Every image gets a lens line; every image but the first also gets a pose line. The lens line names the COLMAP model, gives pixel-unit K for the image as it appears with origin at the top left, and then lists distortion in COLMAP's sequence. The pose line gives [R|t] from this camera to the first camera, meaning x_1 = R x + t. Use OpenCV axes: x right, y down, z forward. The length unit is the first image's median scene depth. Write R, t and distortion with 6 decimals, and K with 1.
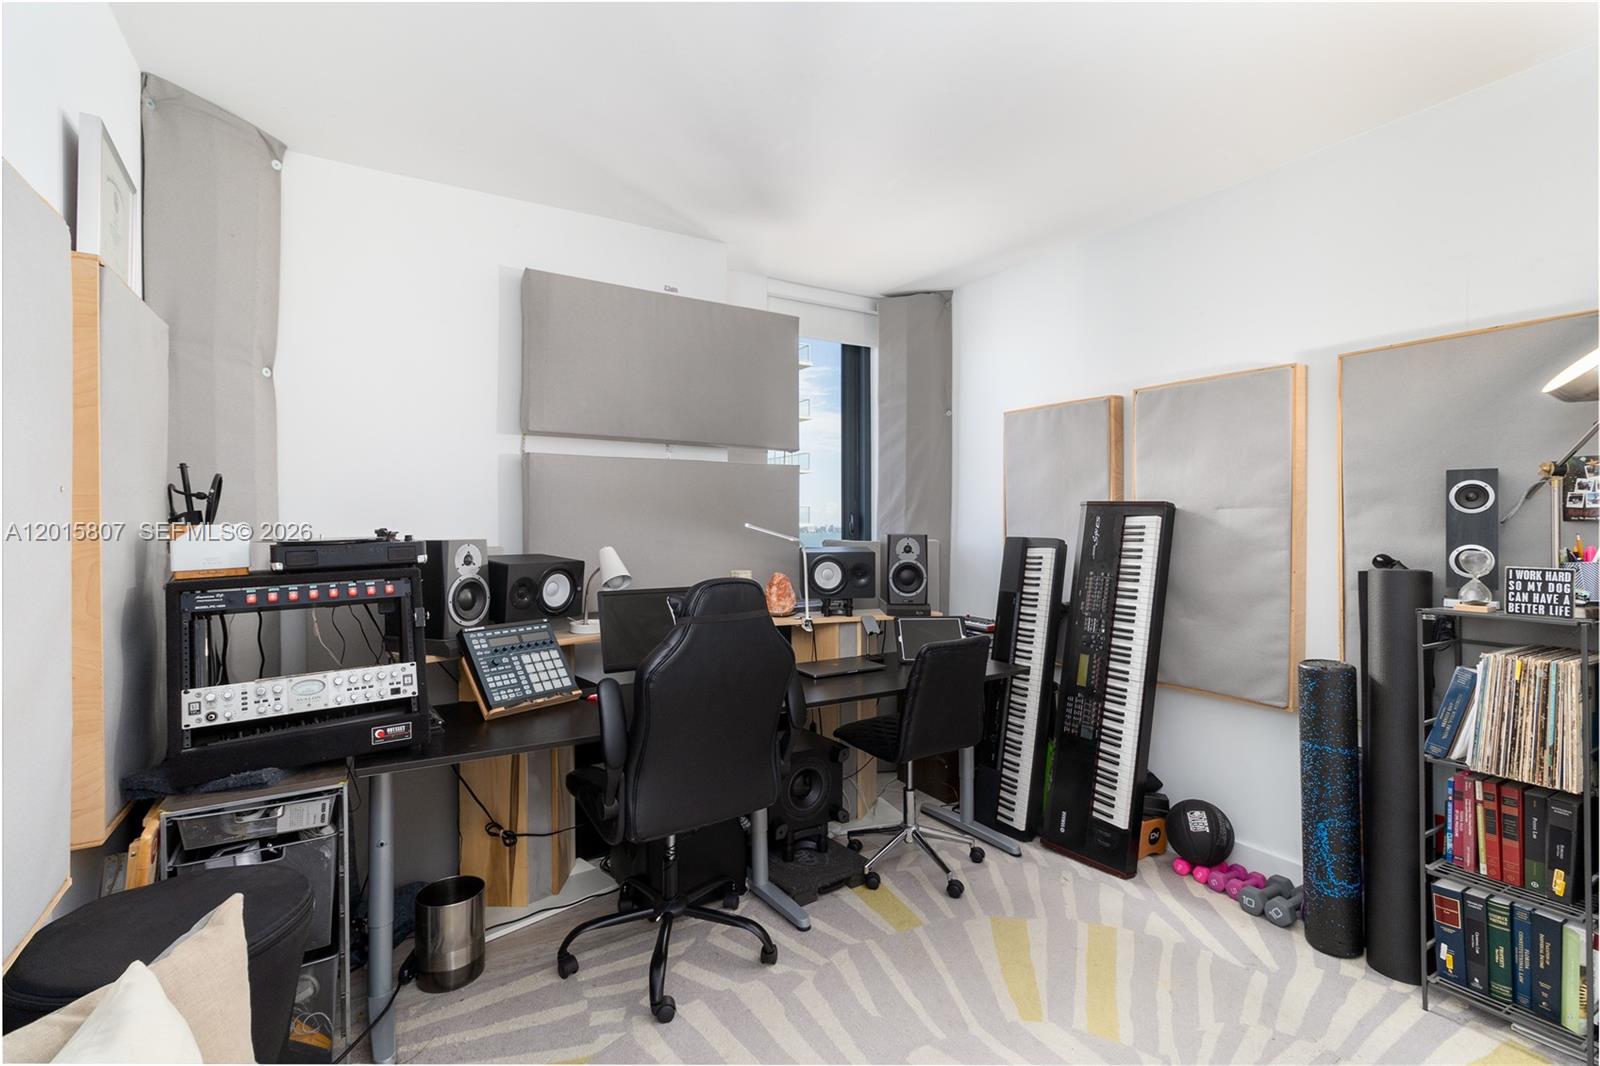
lens RADIAL K [[730.9, 0, 801.8], [0, 730.9, 526.1], [0, 0, 1]] dist [0.001854, 0.000376]
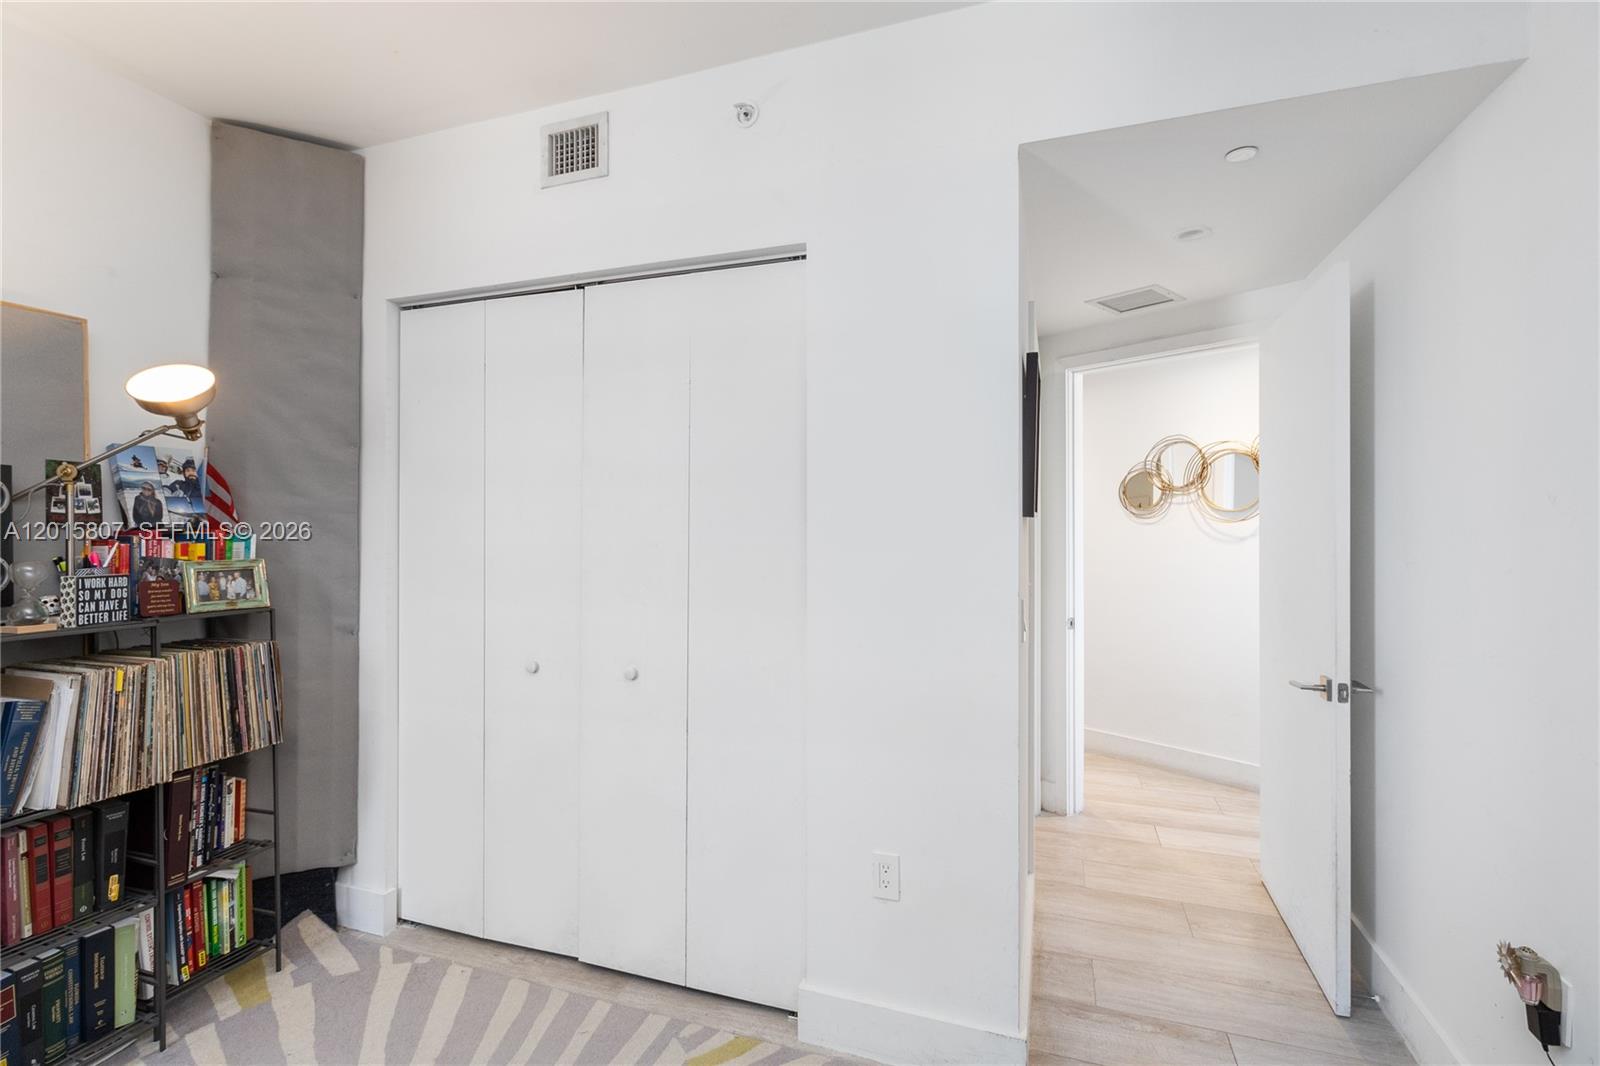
lens RADIAL K [[730.9, 0, 798.8], [0, 730.9, 533.1], [0, 0, 1]] dist [0.001854, 0.000376]
pose [[-0.635597, -0.002513, 0.772017, -0.329302], [0.007898, 0.999921, 0.009757, -0.000506], [-0.771981, 0.012299, -0.635527, 0.898792]]
